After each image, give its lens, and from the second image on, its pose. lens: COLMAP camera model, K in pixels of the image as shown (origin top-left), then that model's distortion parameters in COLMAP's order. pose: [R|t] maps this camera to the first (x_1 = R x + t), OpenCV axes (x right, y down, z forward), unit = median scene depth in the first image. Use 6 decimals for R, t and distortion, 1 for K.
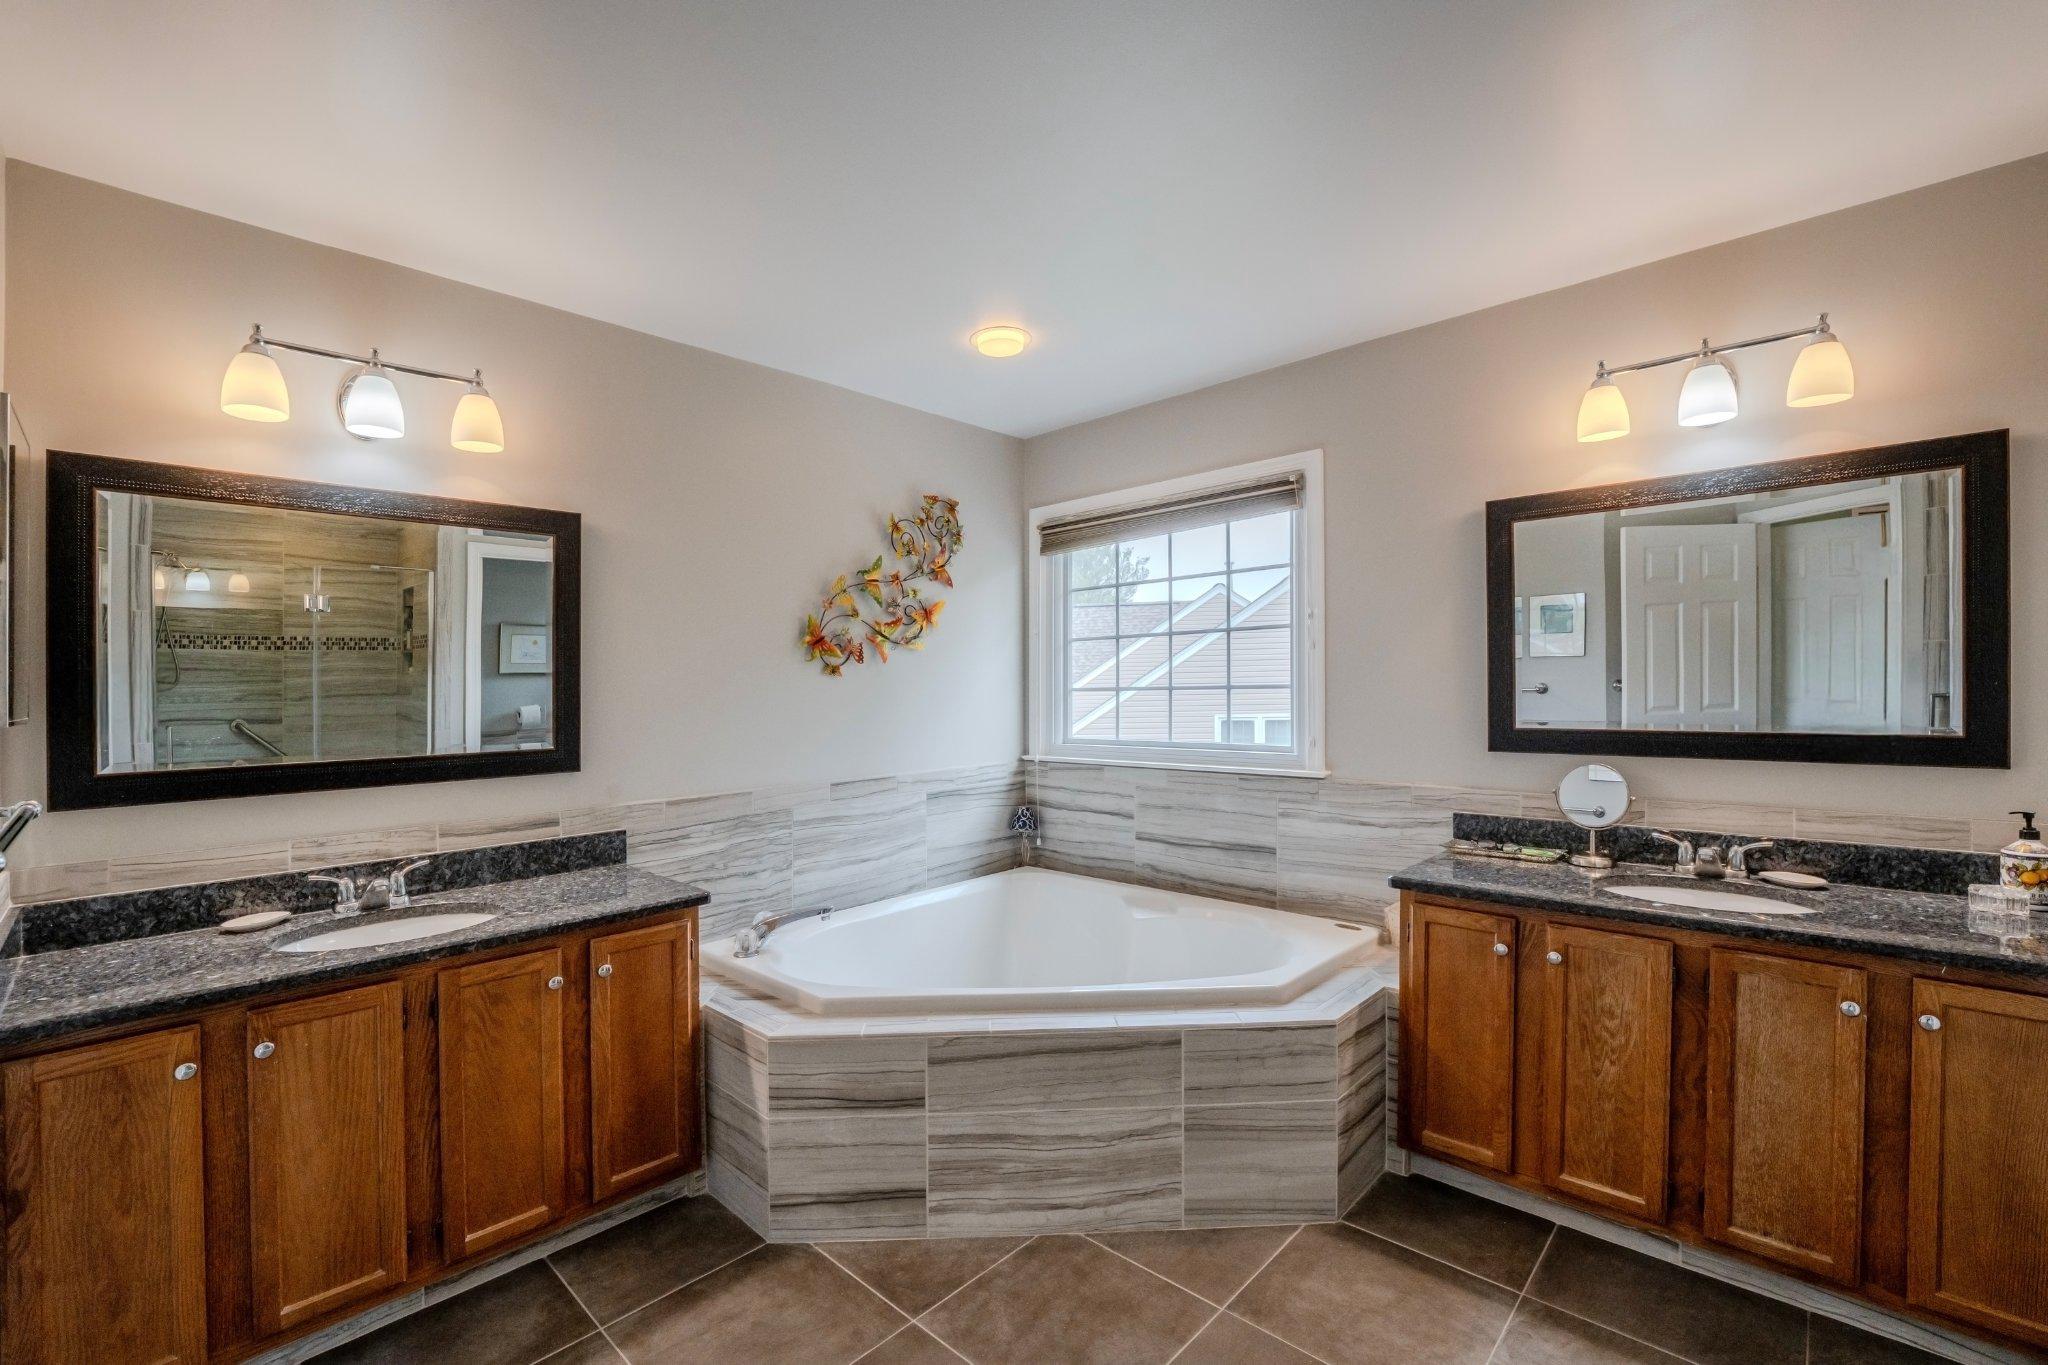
lens RADIAL K [[891.3, 0, 1024.0], [0, 891.3, 682.5], [0, 0, 1]] dist [-0.001606, -0.000278]
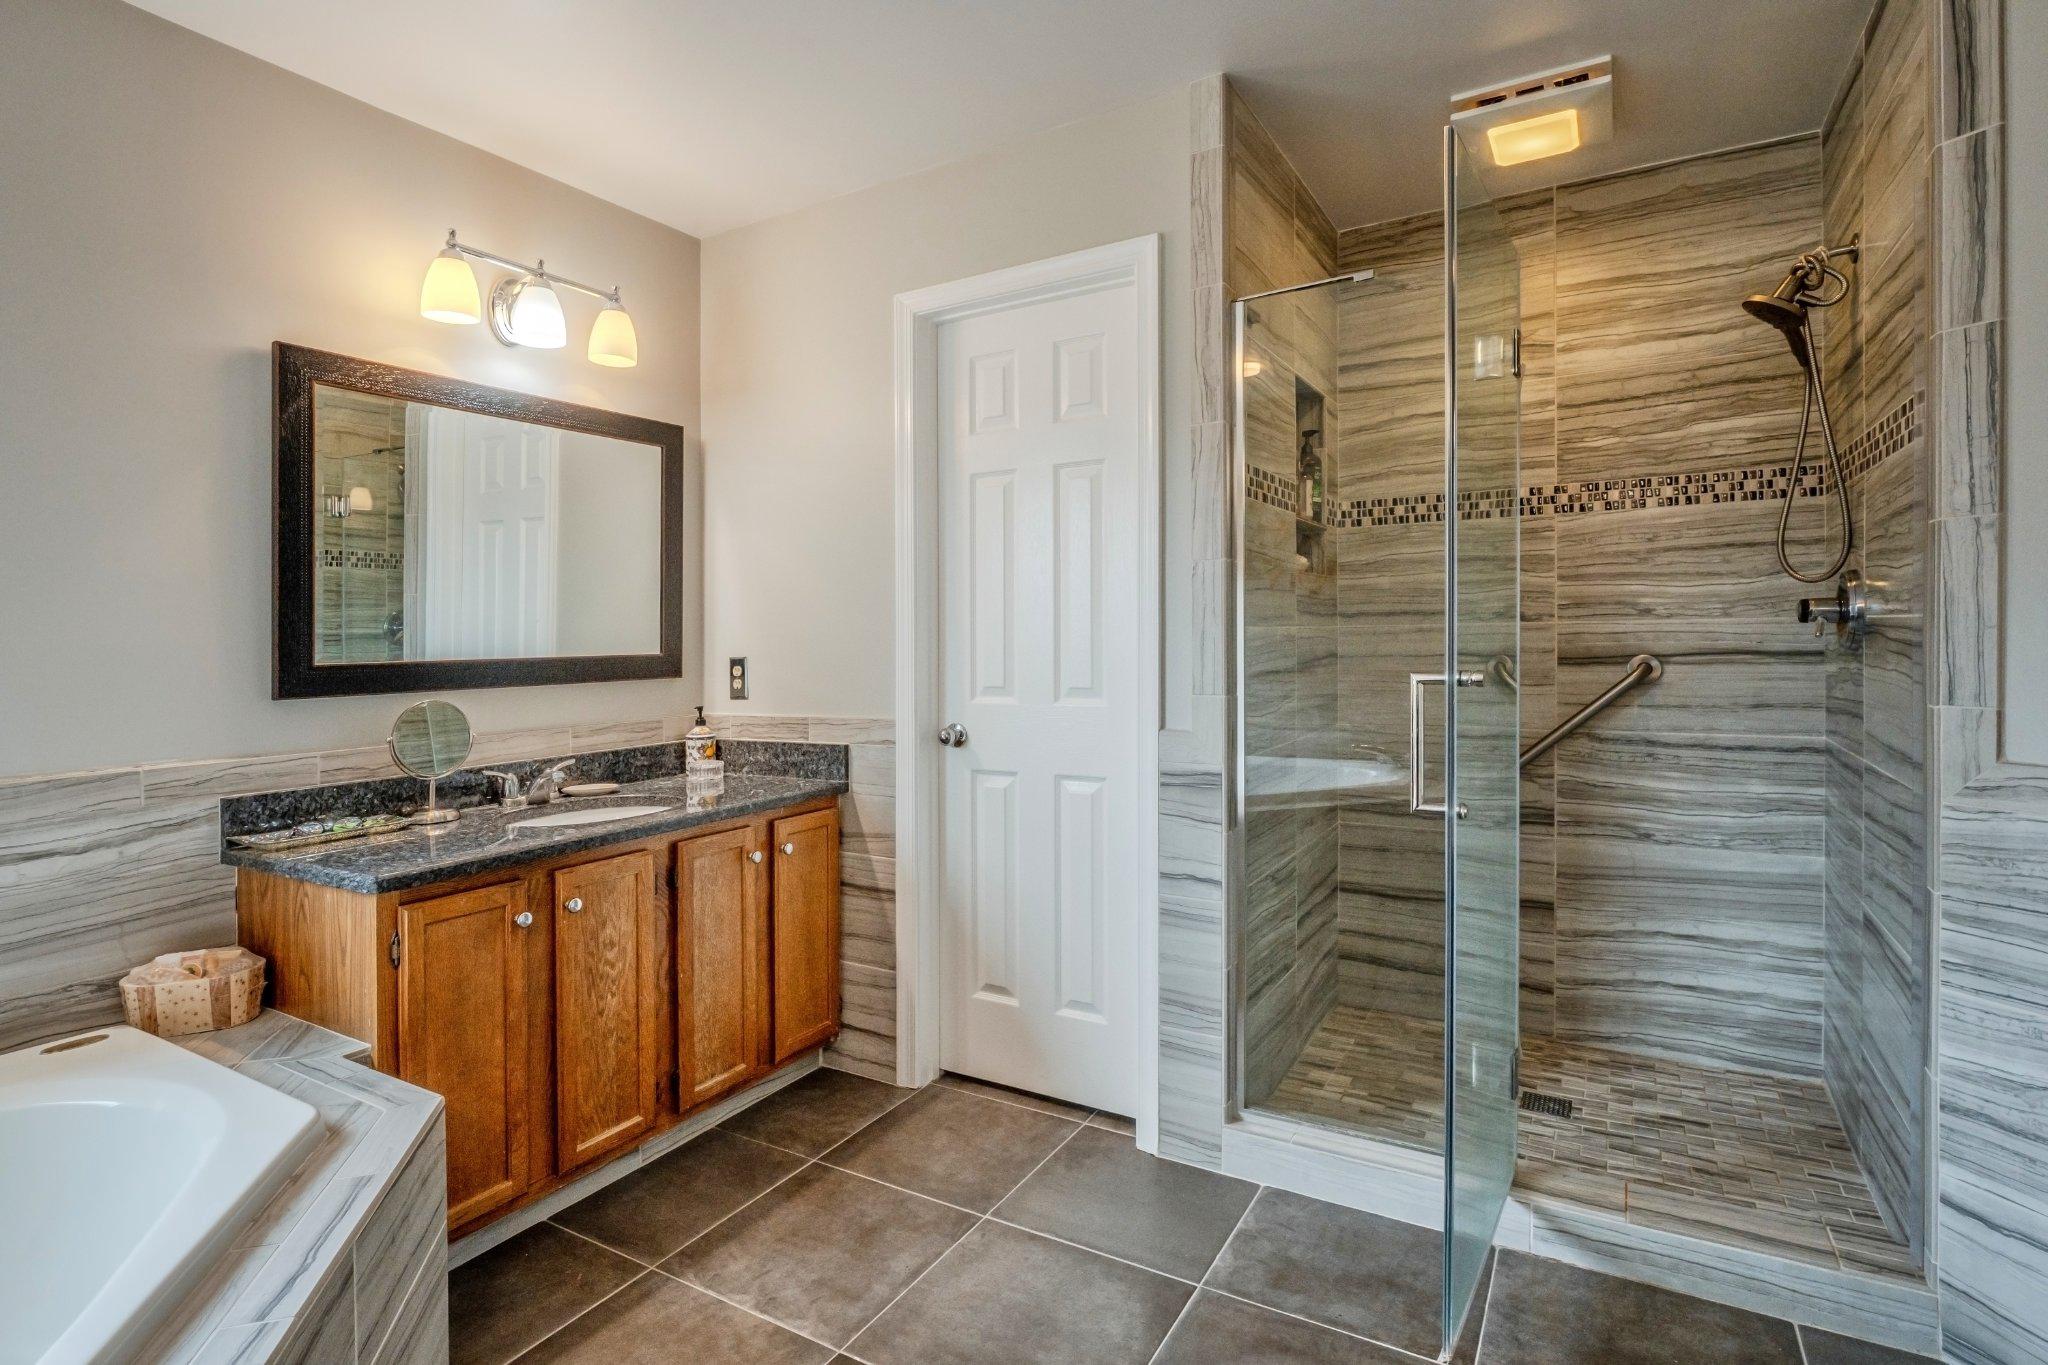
lens RADIAL K [[1023.3, 0, 1022.6], [0, 1023.3, 652.8], [0, 0, 1]] dist [-0.000253, -0.000072]
pose [[-0.209070, 0.003994, 0.977893, -0.463893], [0.018012, 0.999838, -0.000233, 0.062493], [-0.977735, 0.017565, -0.209108, 0.726025]]
